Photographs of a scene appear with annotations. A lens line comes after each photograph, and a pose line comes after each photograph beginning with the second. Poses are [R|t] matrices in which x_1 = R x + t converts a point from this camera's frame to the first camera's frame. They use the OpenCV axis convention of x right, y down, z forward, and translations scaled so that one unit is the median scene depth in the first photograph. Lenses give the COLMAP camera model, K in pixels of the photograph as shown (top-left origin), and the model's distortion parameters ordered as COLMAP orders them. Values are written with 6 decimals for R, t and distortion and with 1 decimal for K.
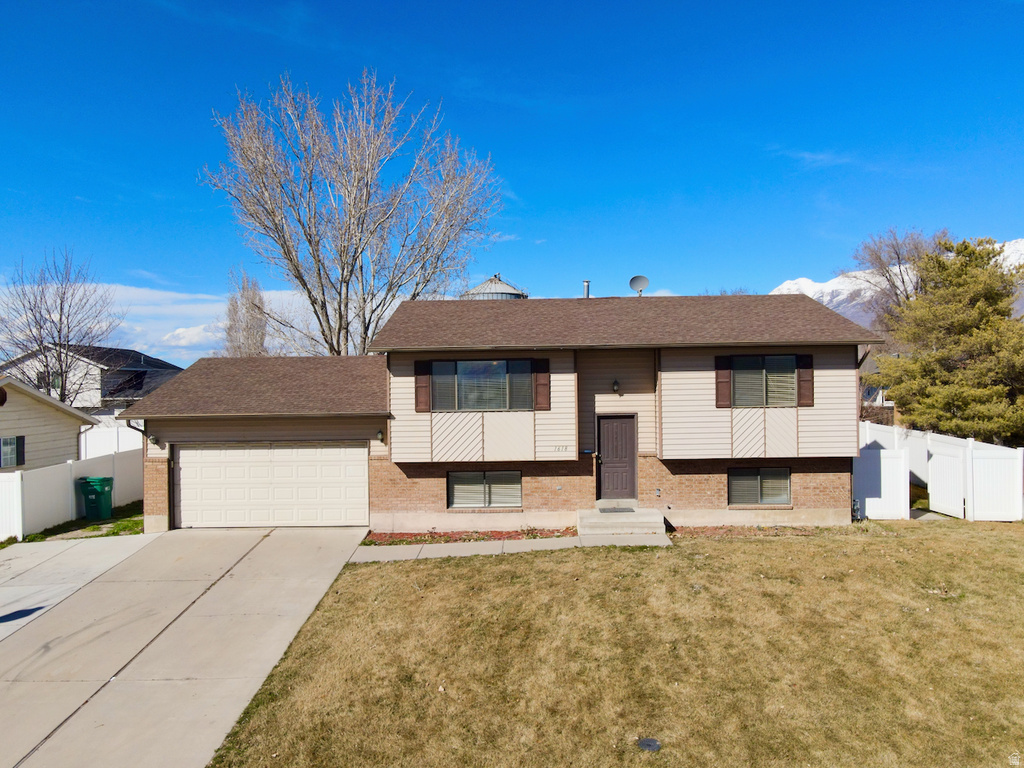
lens RADIAL K [[748.6, 0, 512.0], [0, 748.6, 384.0], [0, 0, 1]] dist [0.009648, 0.009109]
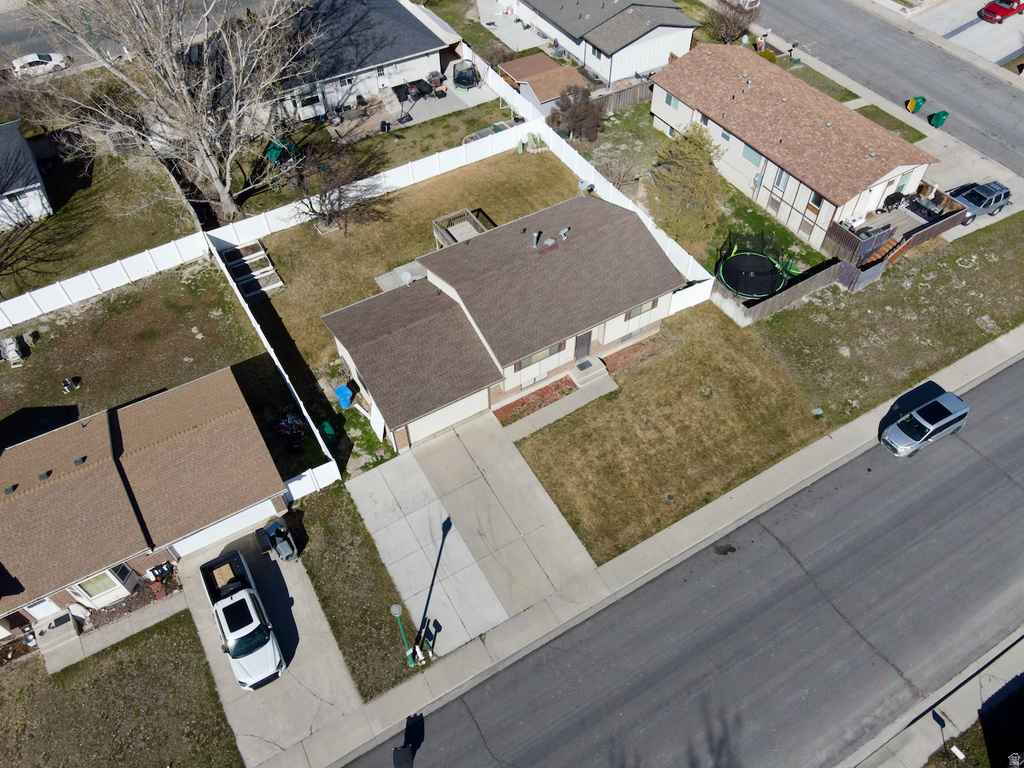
lens RADIAL K [[748.6, 0, 512.0], [0, 748.6, 384.0], [0, 0, 1]] dist [0.009648, 0.009109]
pose [[0.844309, -0.411215, 0.343576, -0.890577], [0.003935, 0.645912, 0.763402, -1.613788], [-0.535842, -0.643195, 0.546968, -0.221866]]
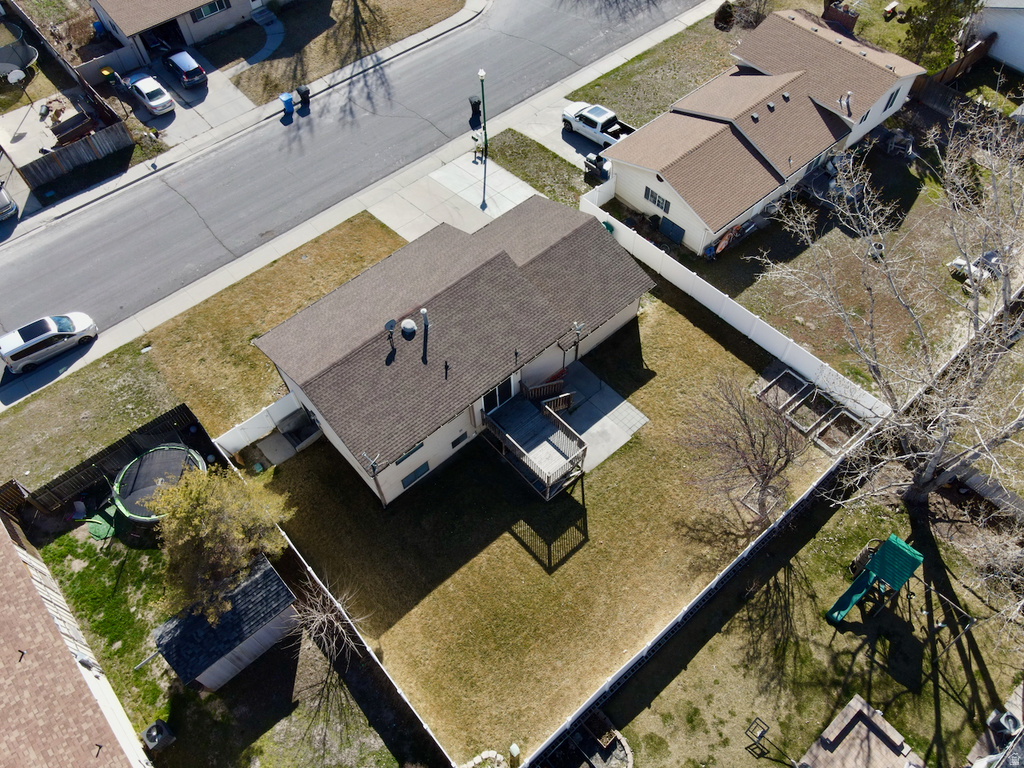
lens RADIAL K [[748.6, 0, 512.0], [0, 748.6, 384.0], [0, 0, 1]] dist [0.009648, 0.009109]
pose [[-0.731878, 0.581140, -0.355852, 0.745290], [0.027972, 0.547390, 0.836410, -1.639849], [0.680862, 0.602196, -0.416878, 2.314523]]
